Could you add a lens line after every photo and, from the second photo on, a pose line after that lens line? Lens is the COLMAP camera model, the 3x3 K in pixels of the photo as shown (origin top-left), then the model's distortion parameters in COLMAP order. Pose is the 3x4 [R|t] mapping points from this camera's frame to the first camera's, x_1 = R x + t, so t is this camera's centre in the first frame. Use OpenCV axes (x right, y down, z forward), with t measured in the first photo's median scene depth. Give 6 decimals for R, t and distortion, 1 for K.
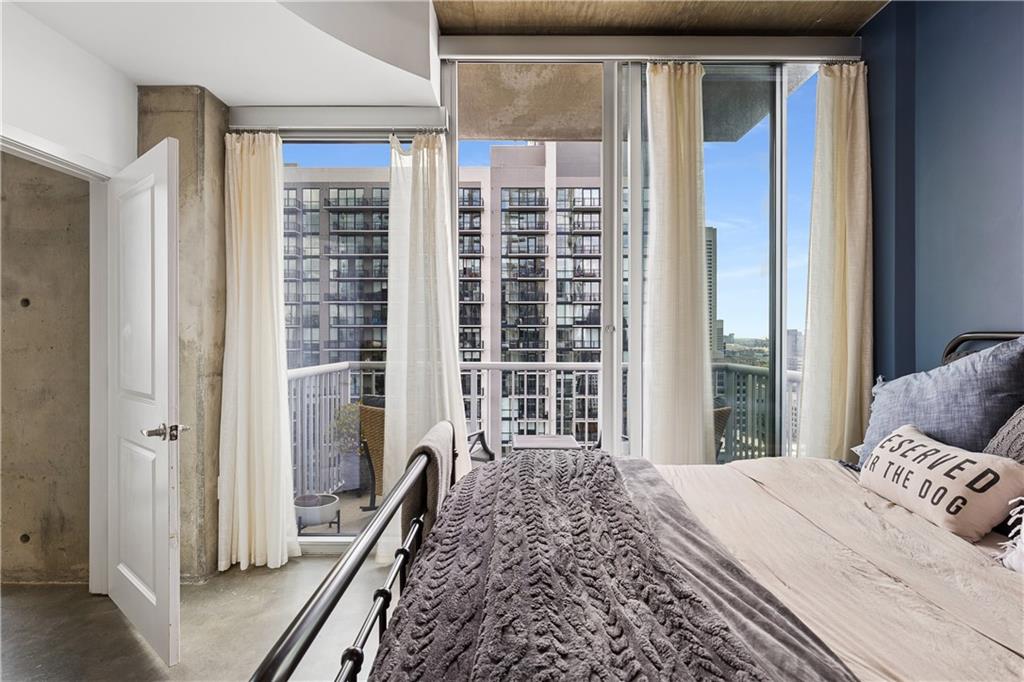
lens RADIAL K [[519.9, 0, 514.8], [0, 519.9, 335.1], [0, 0, 1]] dist [-0.002888, -0.000553]
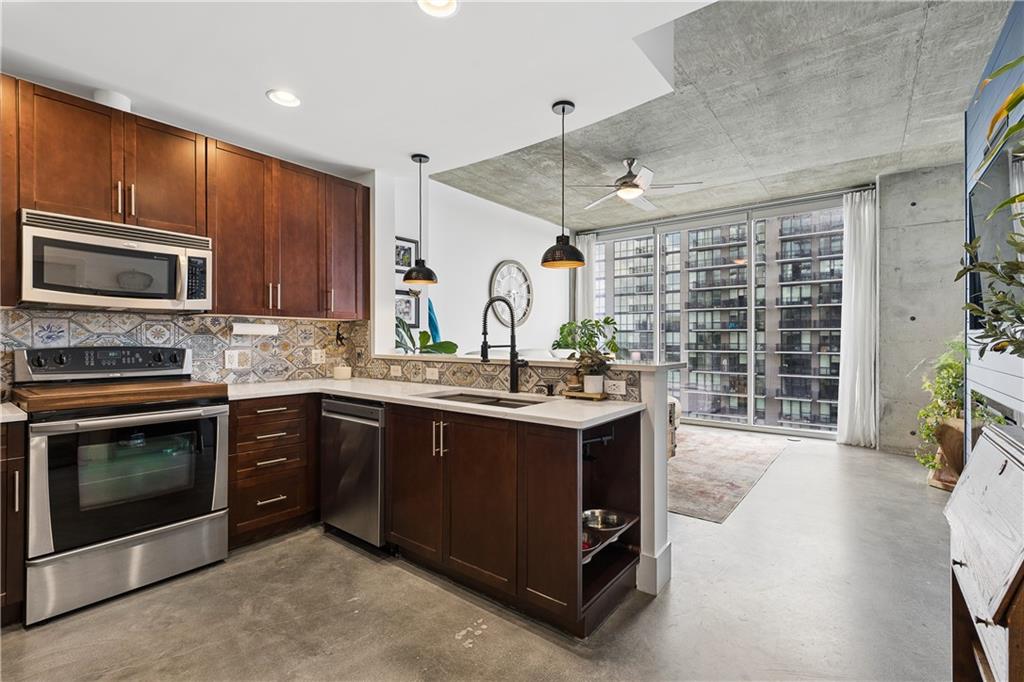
lens RADIAL K [[460.7, 0, 513.5], [0, 460.7, 337.8], [0, 0, 1]] dist [0.014401, -0.003762]
pose [[0.791888, -0.000579, -0.610666, -0.038655], [-0.000484, 0.999999, -0.001576, 0.000629], [0.610666, 0.001544, 0.791887, -0.053073]]
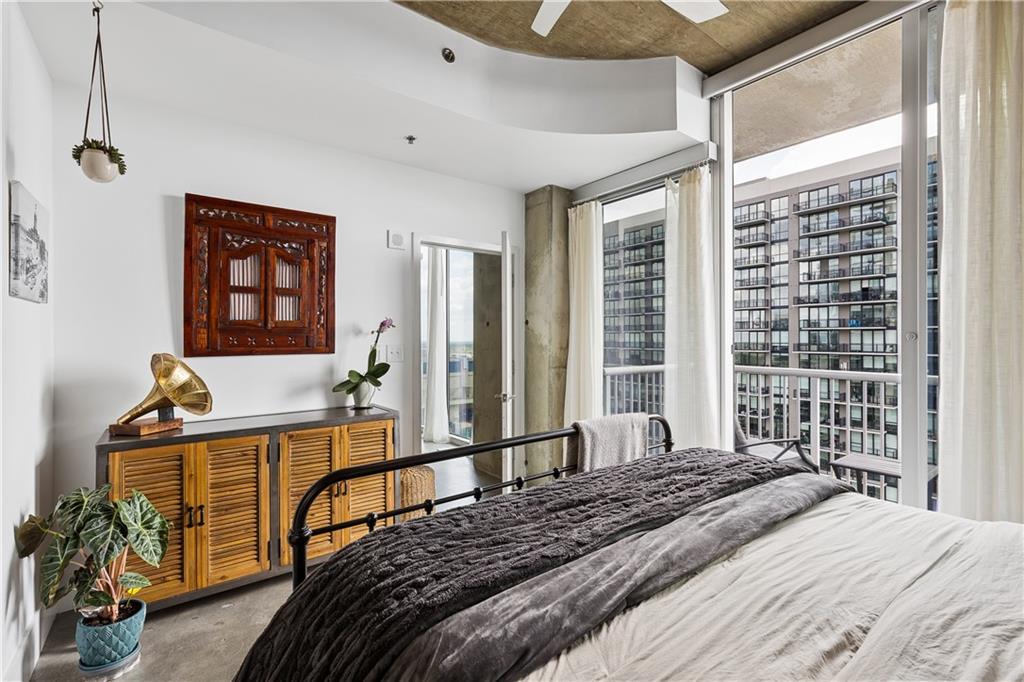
lens RADIAL K [[460.7, 0, 507.9], [0, 460.7, 336.3], [0, 0, 1]] dist [0.014401, -0.003762]
pose [[0.601026, -0.003582, -0.799222, 0.023898], [0.001298, 0.999993, -0.003505, -0.000625], [0.799229, 0.001069, 0.601026, 0.002700]]
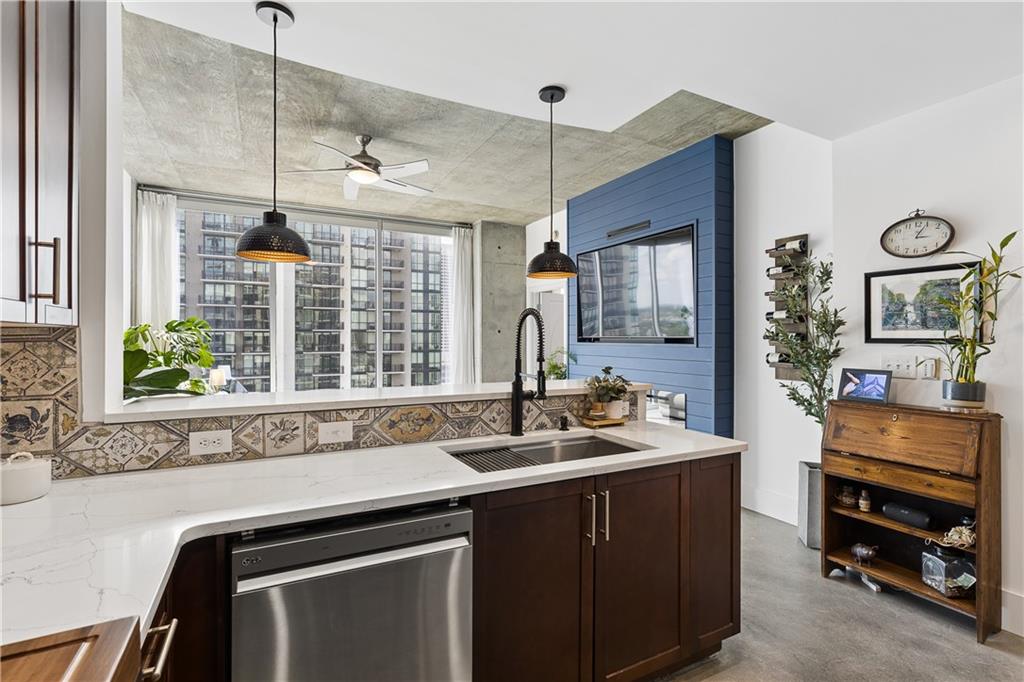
lens RADIAL K [[478.0, 0, 515.9], [0, 478.0, 336.5], [0, 0, 1]] dist [0.001848, 0.000884]
pose [[0.885393, 0.001593, 0.464840, -0.079542], [0.000134, 0.999993, -0.003683, -0.001131], [-0.464843, 0.003323, 0.885387, -0.049060]]
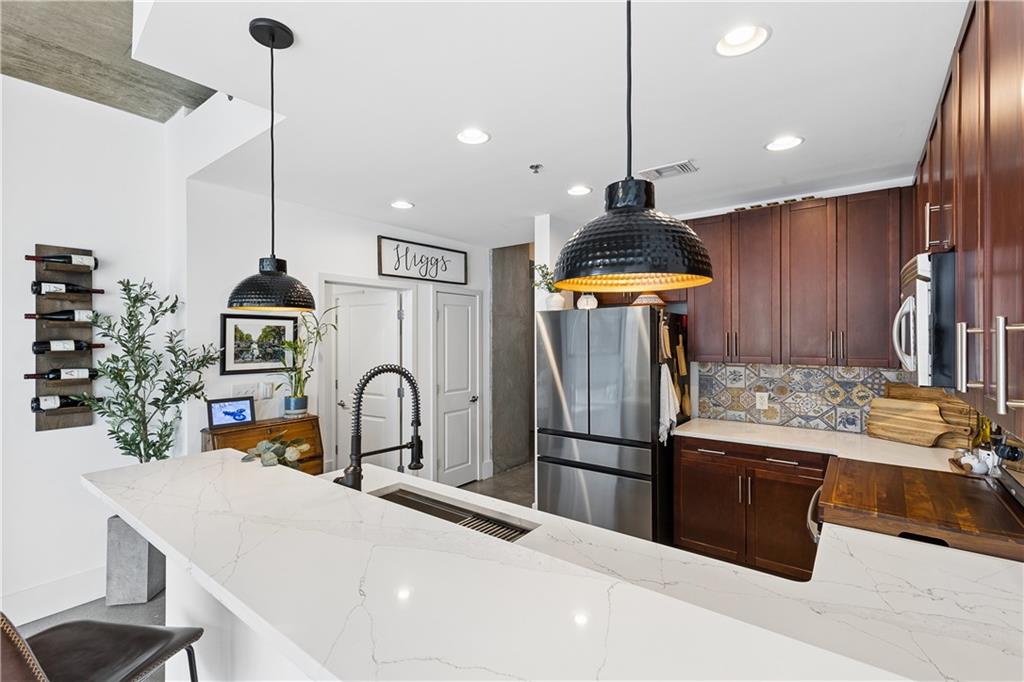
lens RADIAL K [[460.7, 0, 515.5], [0, 460.7, 339.2], [0, 0, 1]] dist [0.014401, -0.003762]
pose [[-0.796075, 0.000306, 0.605198, -0.084236], [0.001660, 0.999997, 0.001679, -0.004371], [-0.605196, 0.002341, -0.796073, -0.006549]]
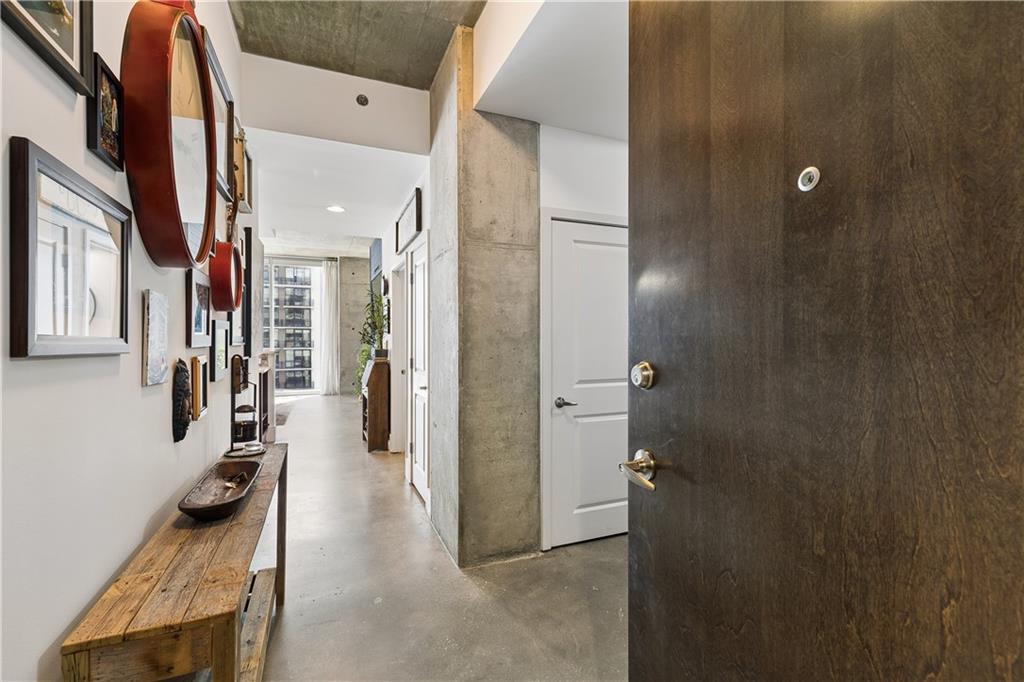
lens RADIAL K [[460.7, 0, 513.4], [0, 460.7, 339.7], [0, 0, 1]] dist [0.014401, -0.003762]
pose [[0.923594, -0.001766, 0.383368, -0.043150], [-0.001791, 0.999959, 0.008921, -0.000459], [-0.383368, -0.008925, 0.923552, -0.118221]]
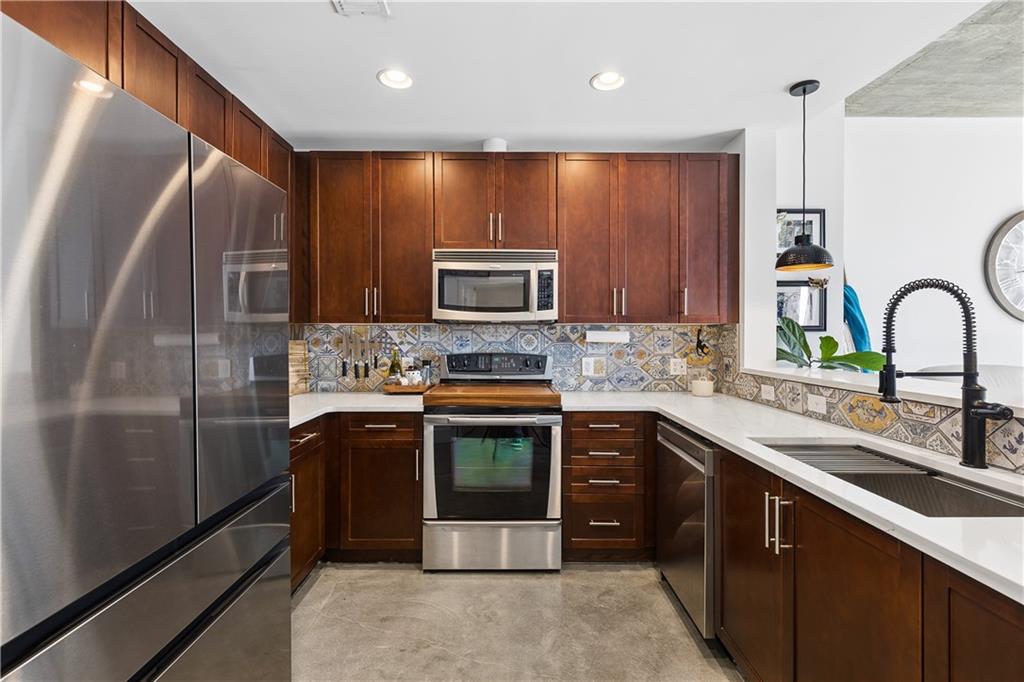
lens RADIAL K [[460.7, 0, 512.6], [0, 460.7, 336.6], [0, 0, 1]] dist [0.014401, -0.003762]
pose [[0.017073, 0.002959, -0.999850, -0.043084], [0.000383, 0.999996, 0.002966, -0.000501], [0.999854, -0.000434, 0.017072, -0.041477]]
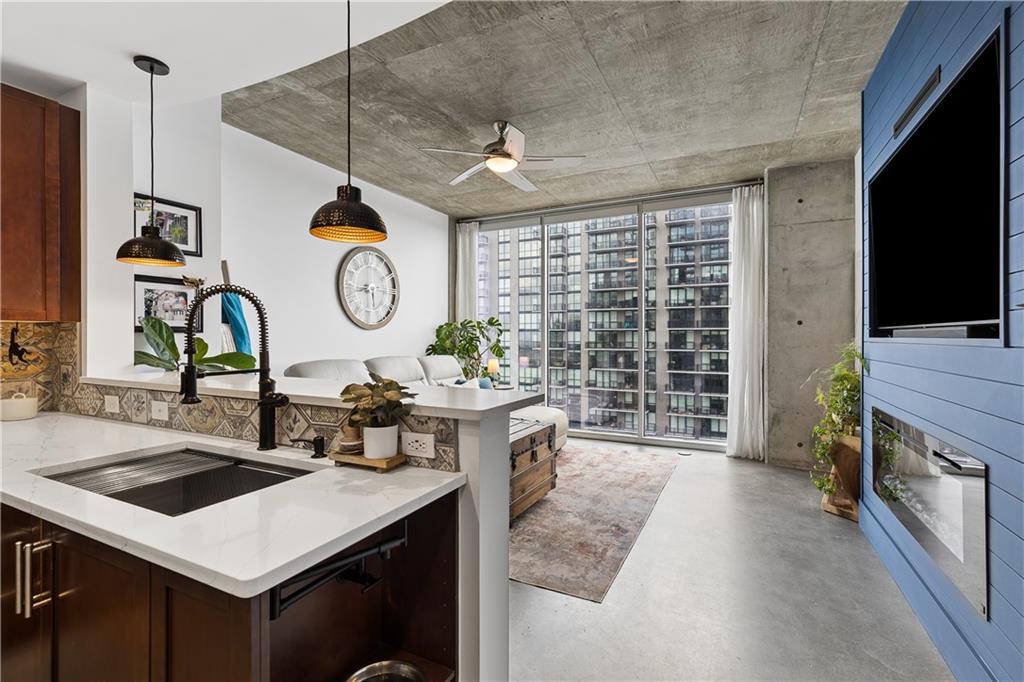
lens RADIAL K [[460.7, 0, 512.2], [0, 460.7, 336.4], [0, 0, 1]] dist [0.014401, -0.003762]
pose [[0.895888, -0.000070, -0.444280, -0.041309], [-0.000421, 0.999999, -0.001006, -0.000476], [0.444280, 0.001088, 0.895888, -0.036310]]
